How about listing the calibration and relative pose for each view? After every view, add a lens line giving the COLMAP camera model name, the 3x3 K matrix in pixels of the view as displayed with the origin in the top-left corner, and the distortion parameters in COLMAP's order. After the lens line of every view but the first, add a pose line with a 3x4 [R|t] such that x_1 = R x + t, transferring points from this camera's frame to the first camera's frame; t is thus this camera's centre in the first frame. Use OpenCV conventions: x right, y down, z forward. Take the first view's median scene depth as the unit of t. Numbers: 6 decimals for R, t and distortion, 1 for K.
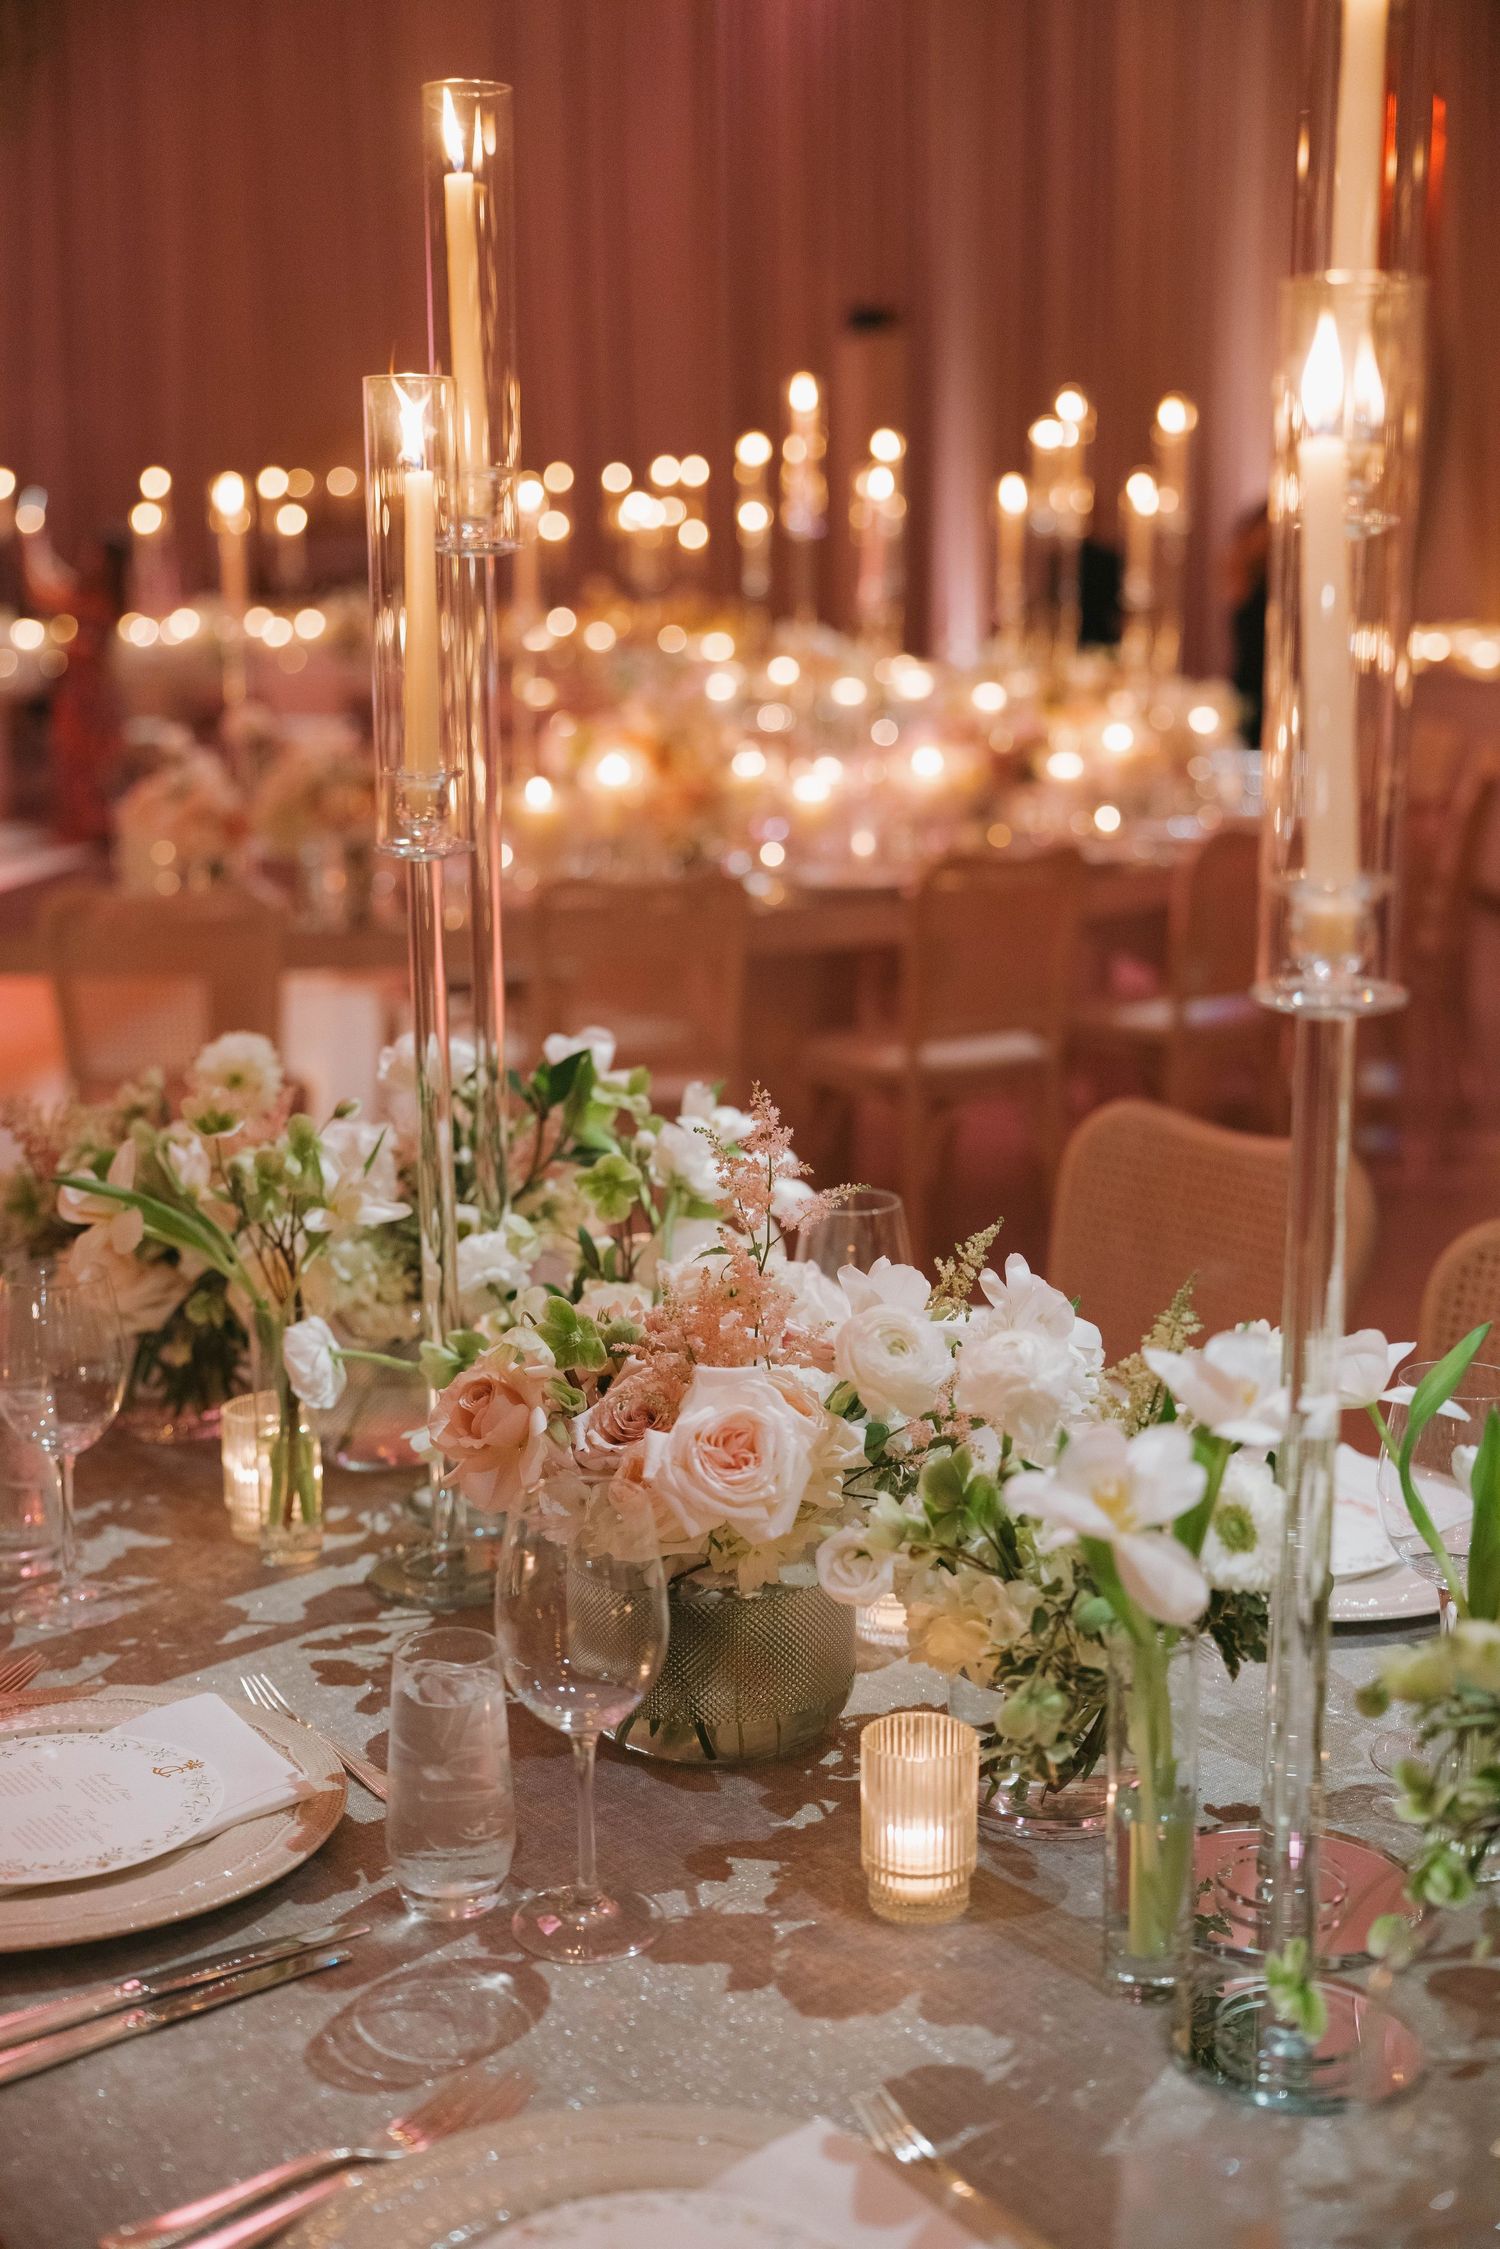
lens RADIAL K [[2705.4, 0, 735.9], [0, 2705.4, 1106.6], [0, 0, 1]] dist [-0.009703, 0.000000]
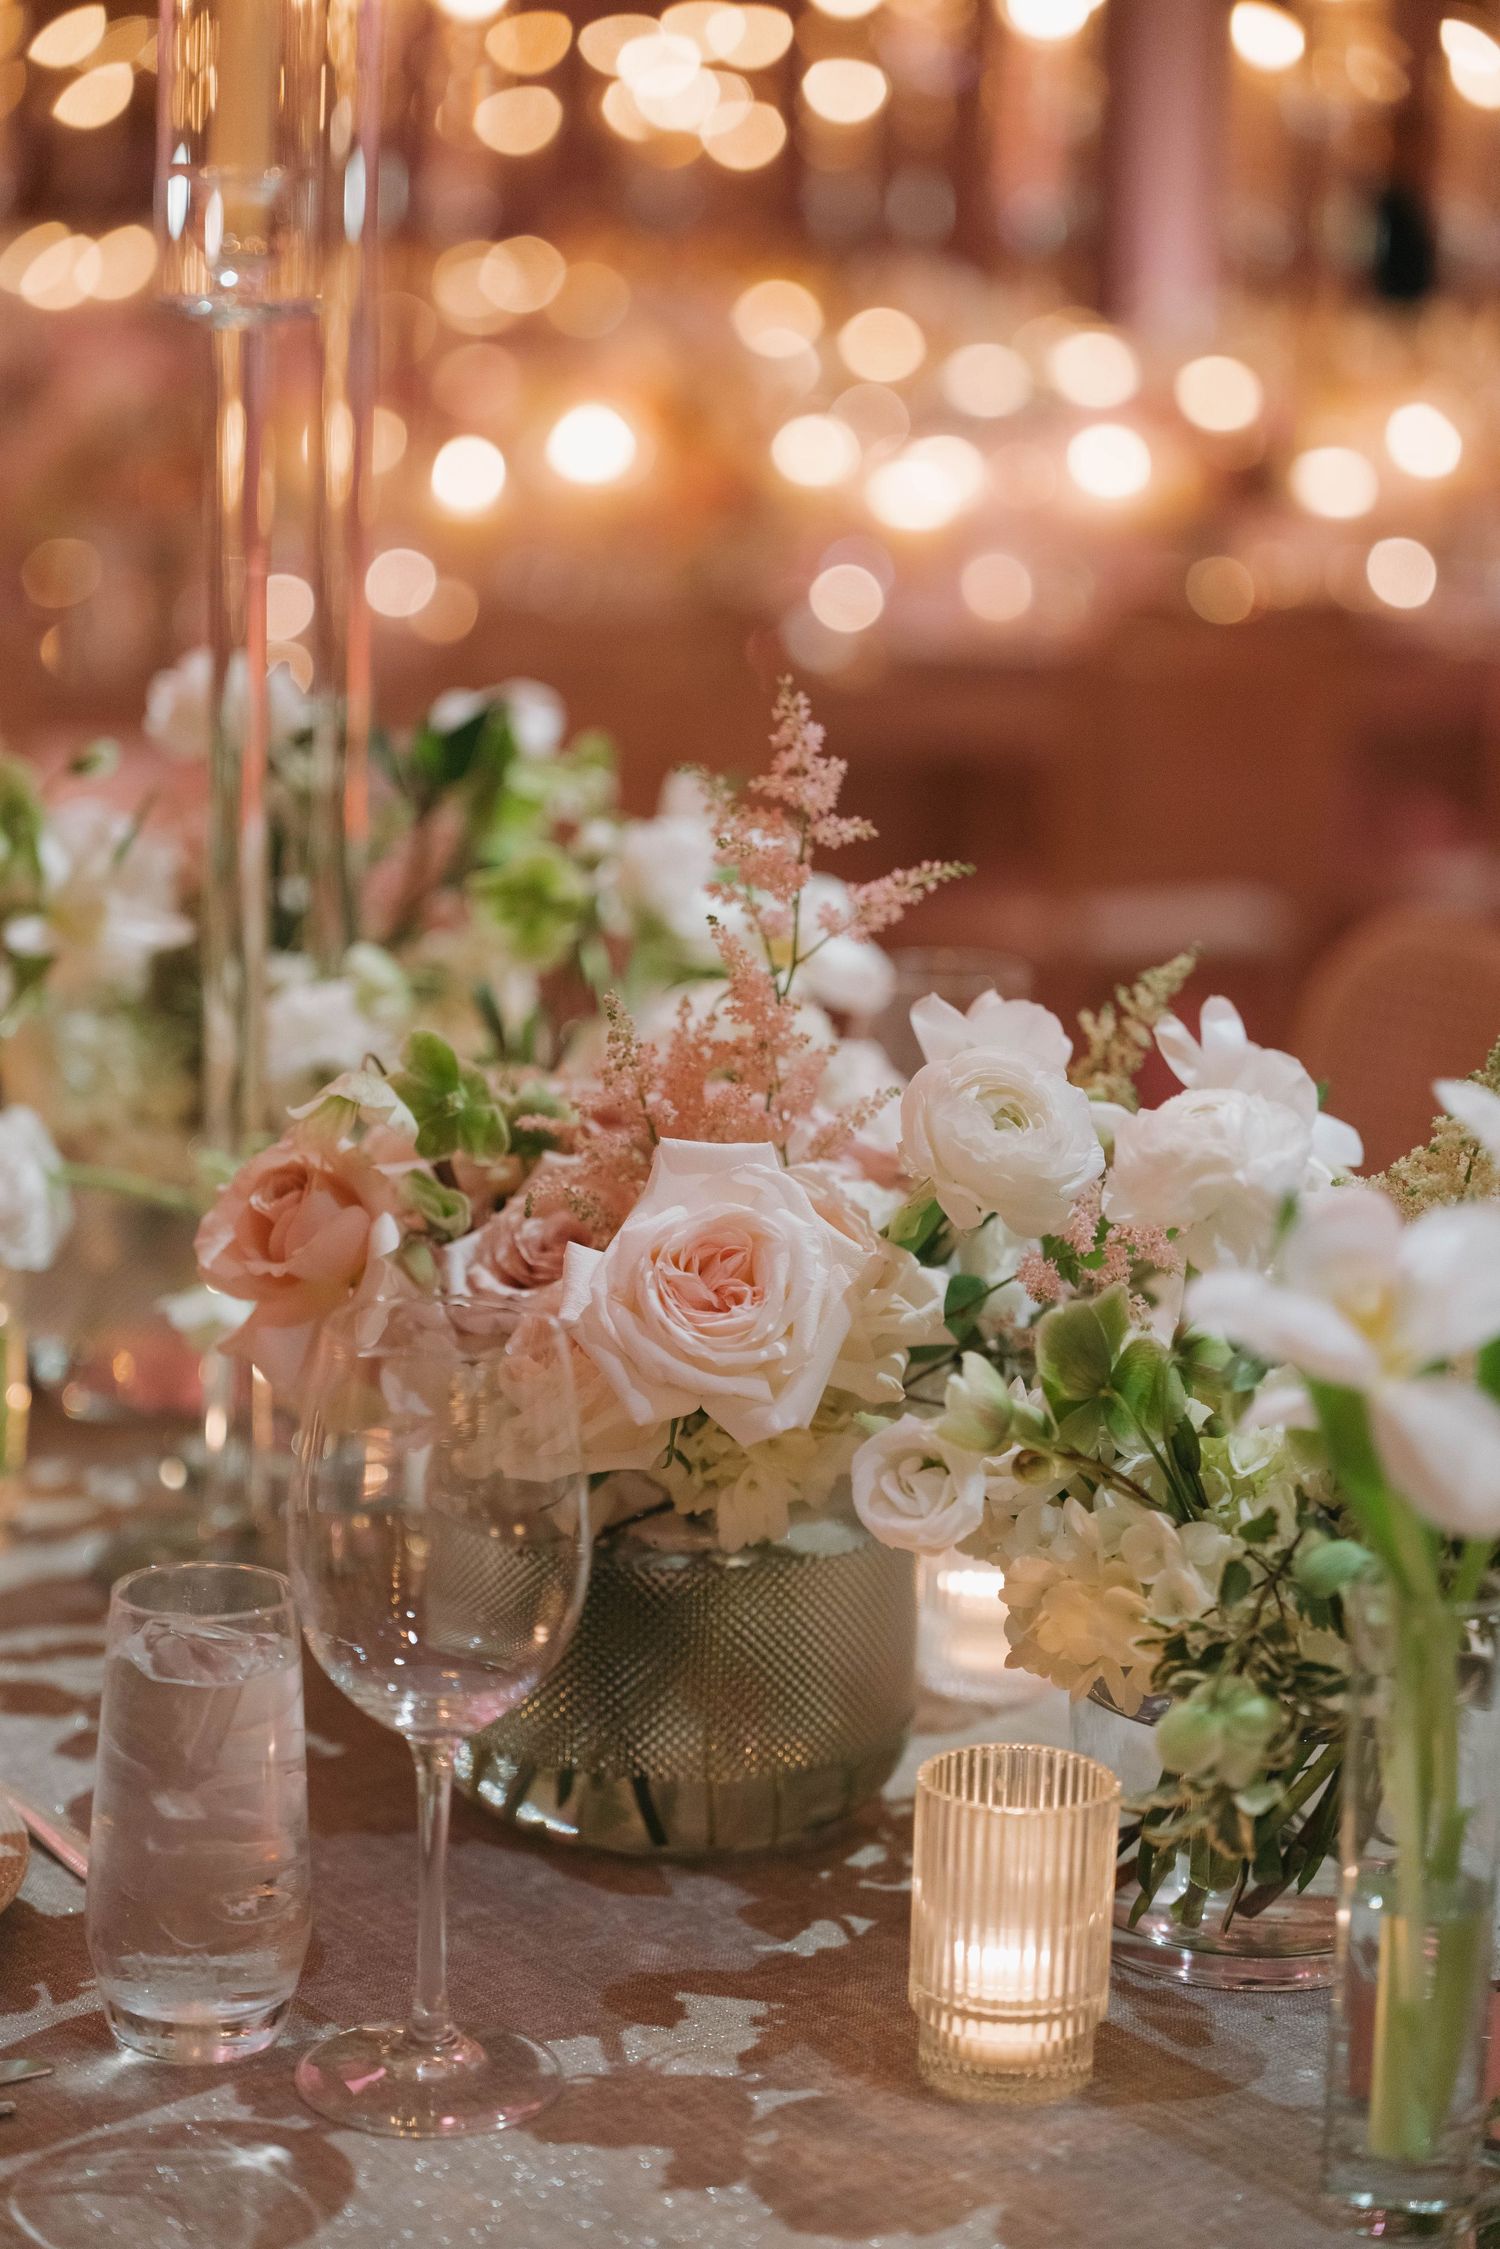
lens RADIAL K [[4359.1, 0, 752.8], [0, 4359.1, 1134.3], [0, 0, 1]] dist [-0.001929, 0.000000]
pose [[0.999103, 0.041899, -0.006115, 0.010044], [-0.041910, 0.999120, -0.001773, 0.087405], [0.006036, 0.002028, 0.999980, 0.062756]]
